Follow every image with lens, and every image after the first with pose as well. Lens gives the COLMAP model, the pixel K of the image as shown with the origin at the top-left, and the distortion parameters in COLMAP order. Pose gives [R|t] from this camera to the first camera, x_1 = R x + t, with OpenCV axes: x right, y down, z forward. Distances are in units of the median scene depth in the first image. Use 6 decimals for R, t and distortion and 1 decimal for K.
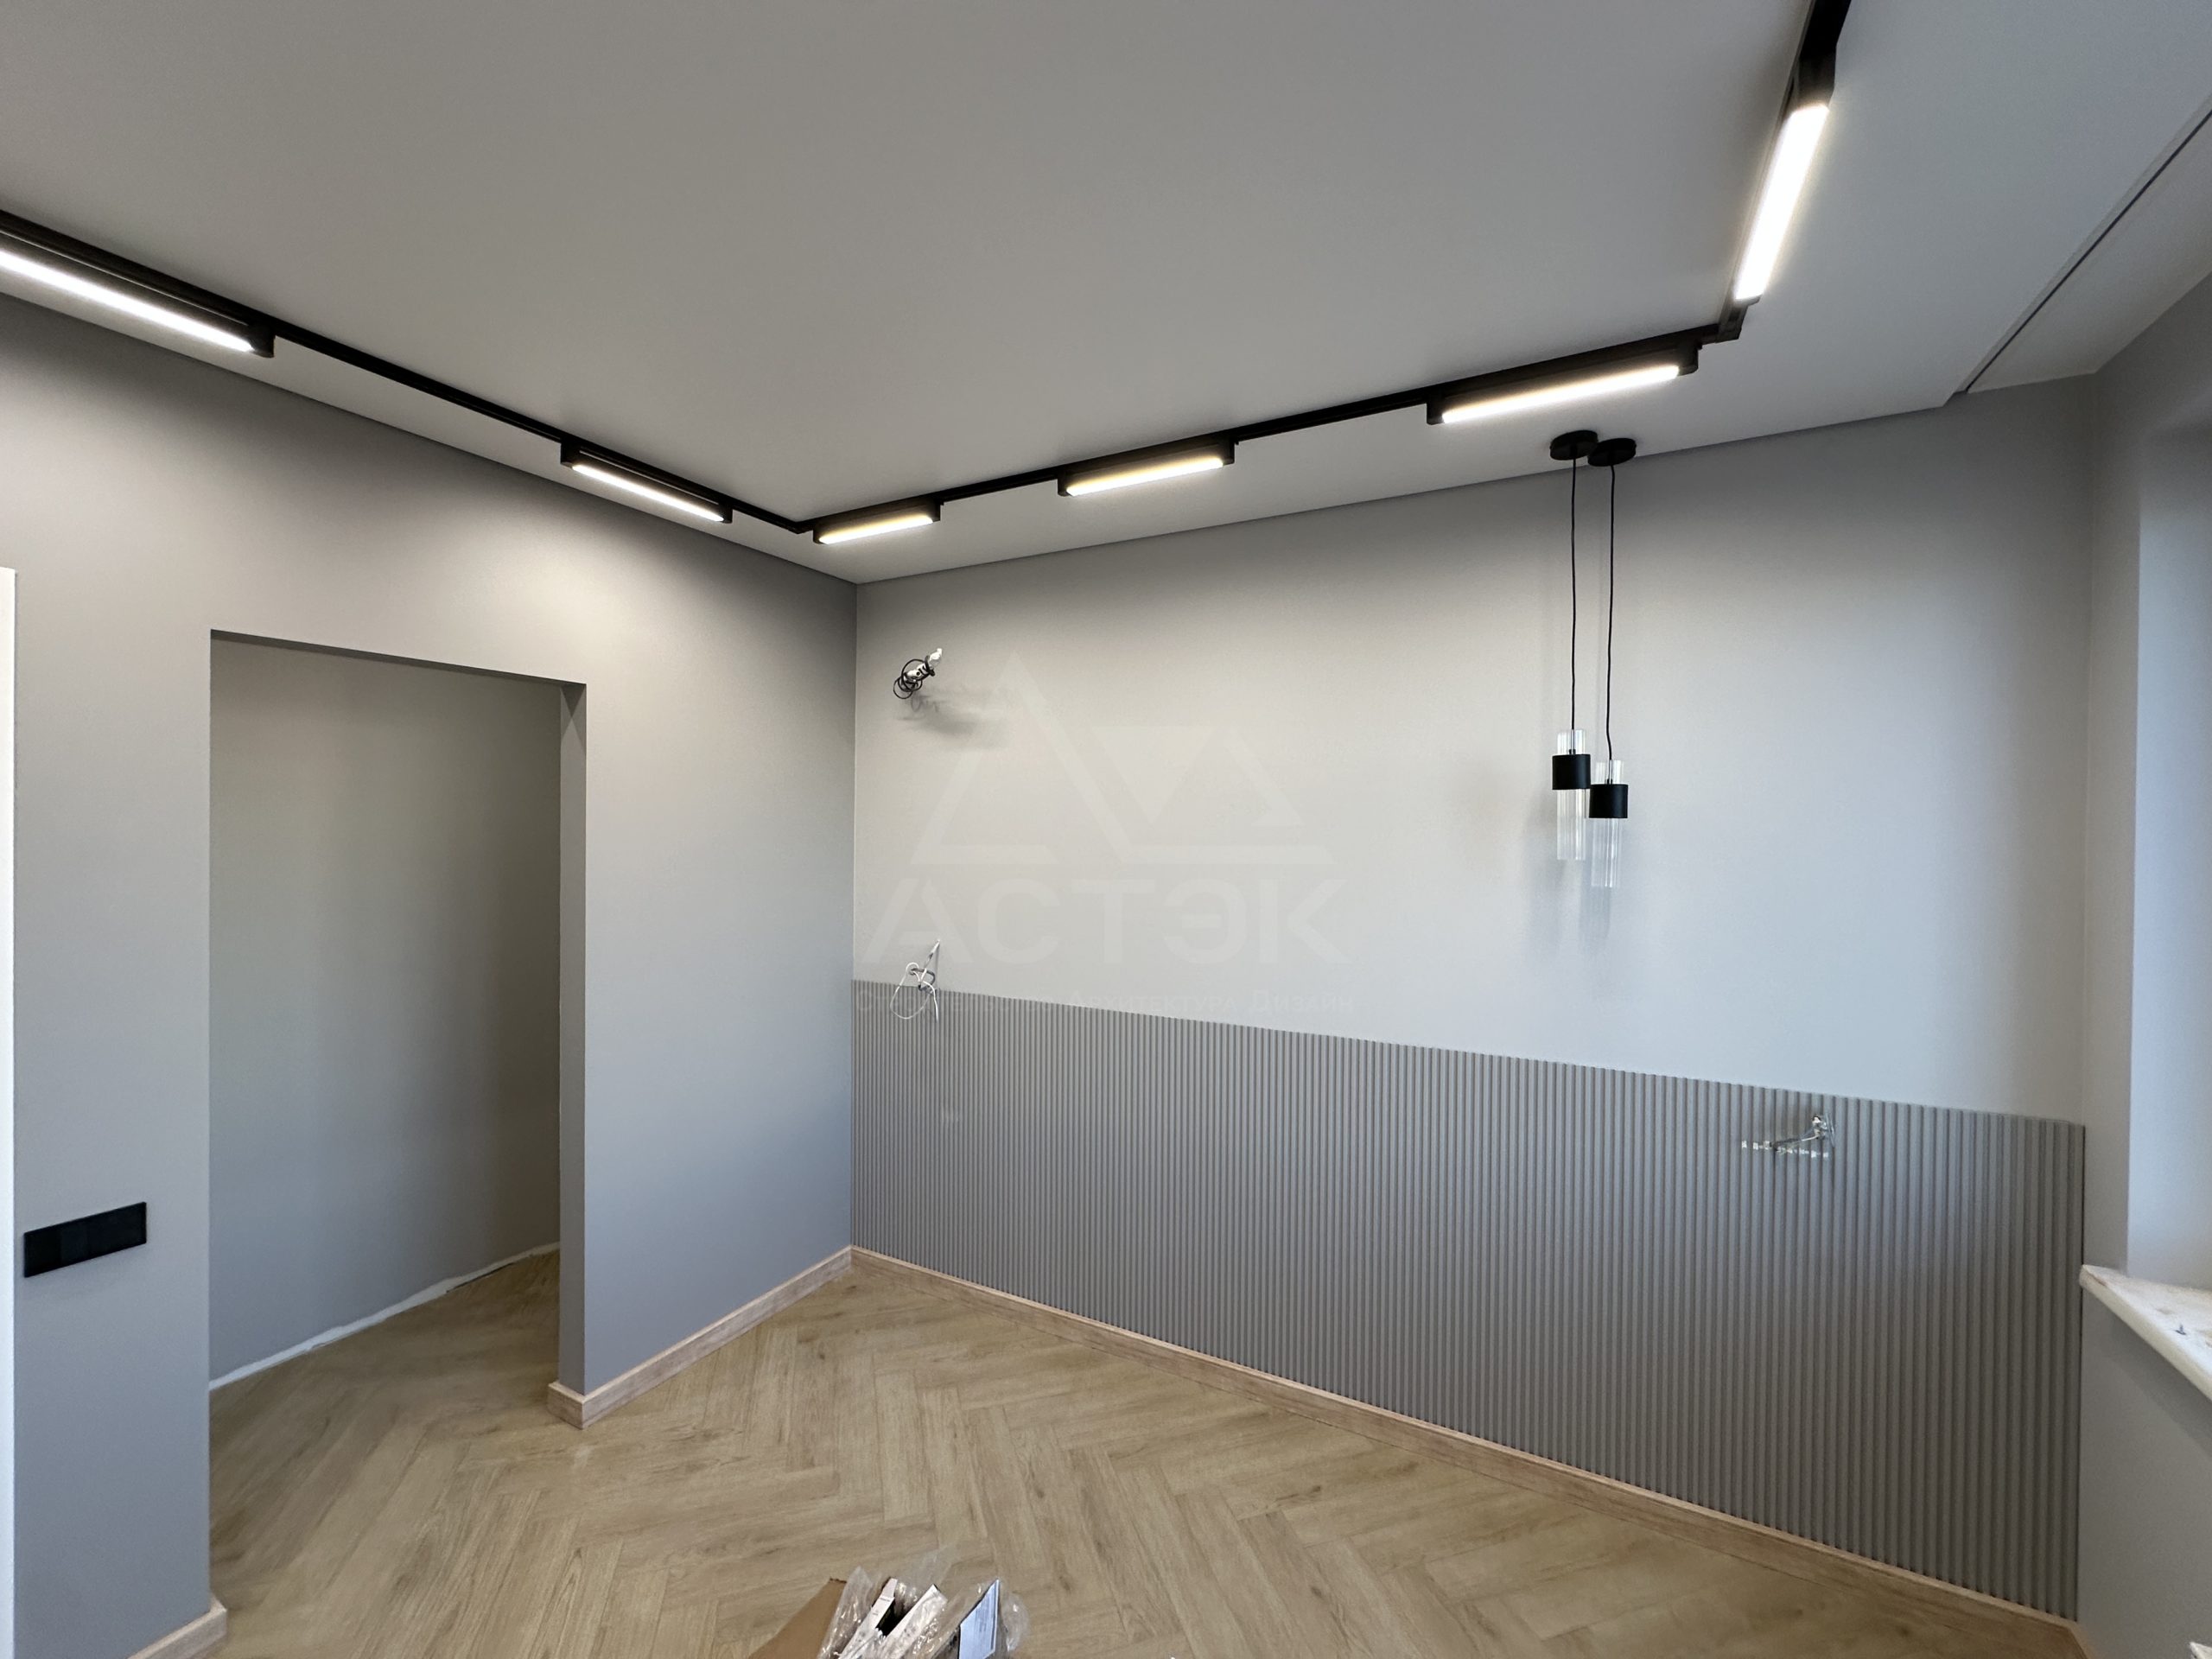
lens RADIAL K [[883.6, 0, 1109.6], [0, 883.6, 830.8], [0, 0, 1]] dist [-0.005932, 0.001278]
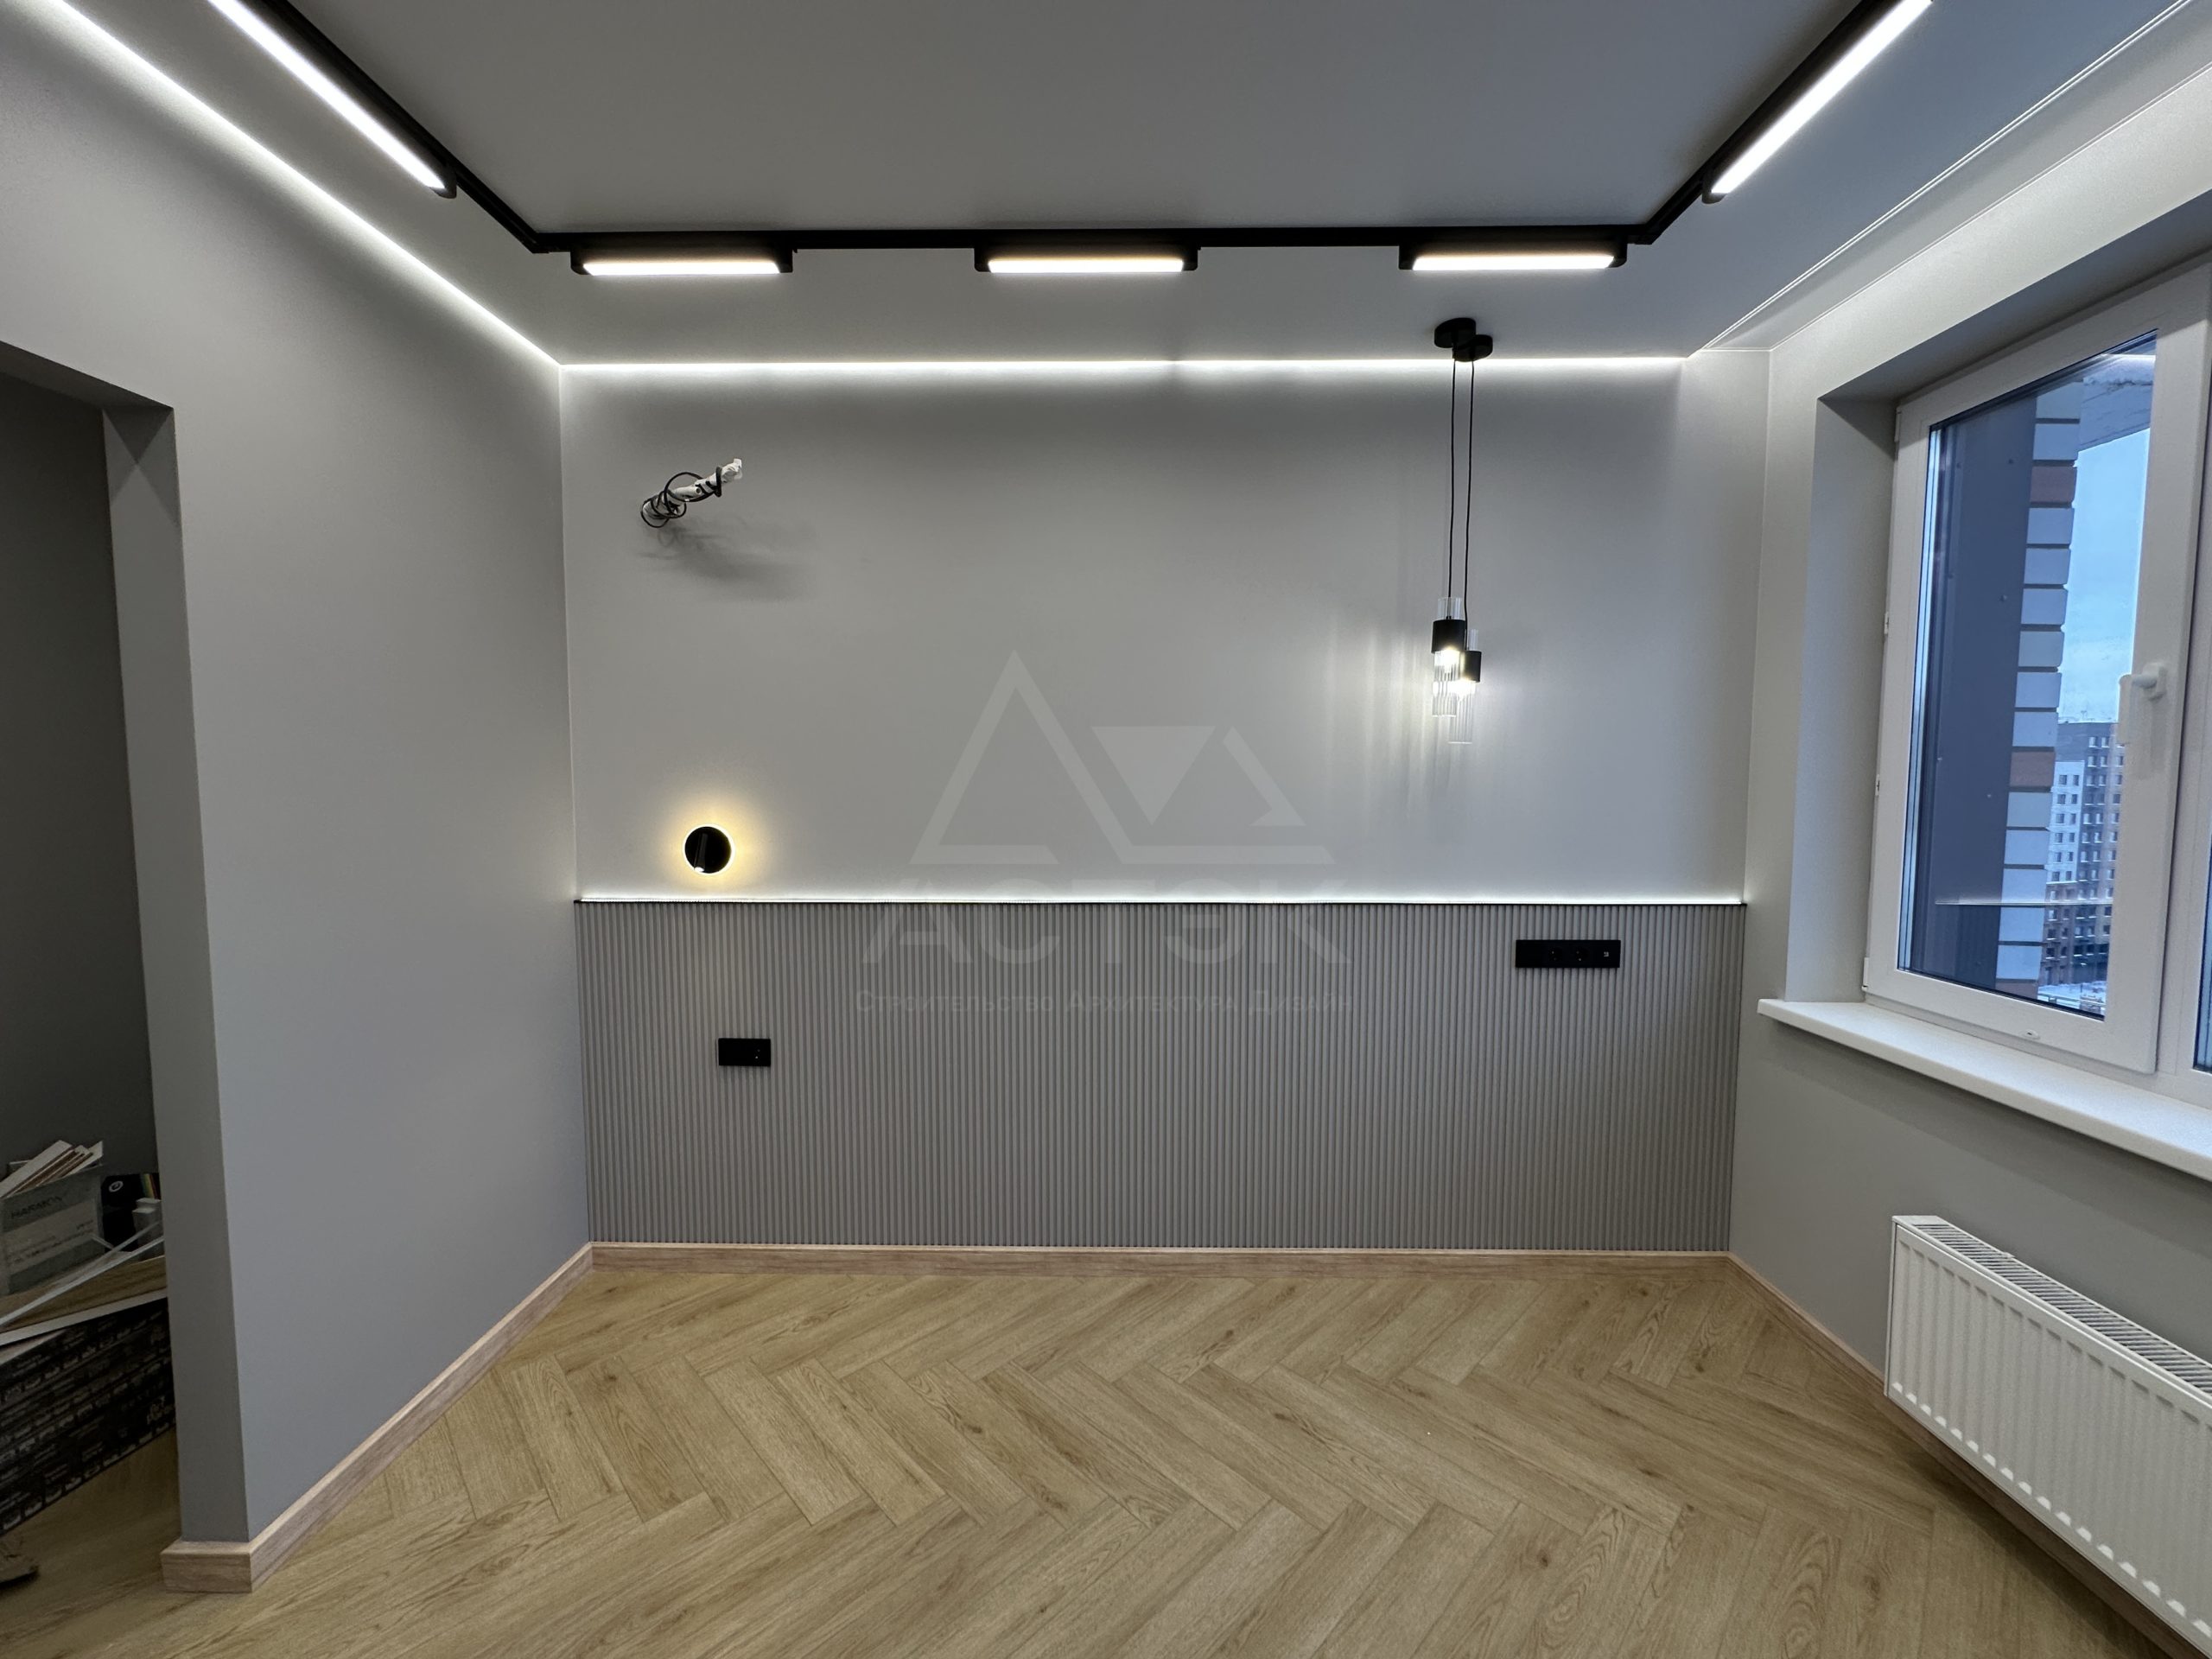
lens RADIAL K [[883.6, 0, 1109.5], [0, 883.6, 830.6], [0, 0, 1]] dist [-0.005932, 0.001278]
pose [[0.887251, -0.036263, 0.459859, -0.324680], [0.008946, 0.998070, 0.061444, 0.091206], [-0.461200, -0.050402, 0.885863, 0.171744]]
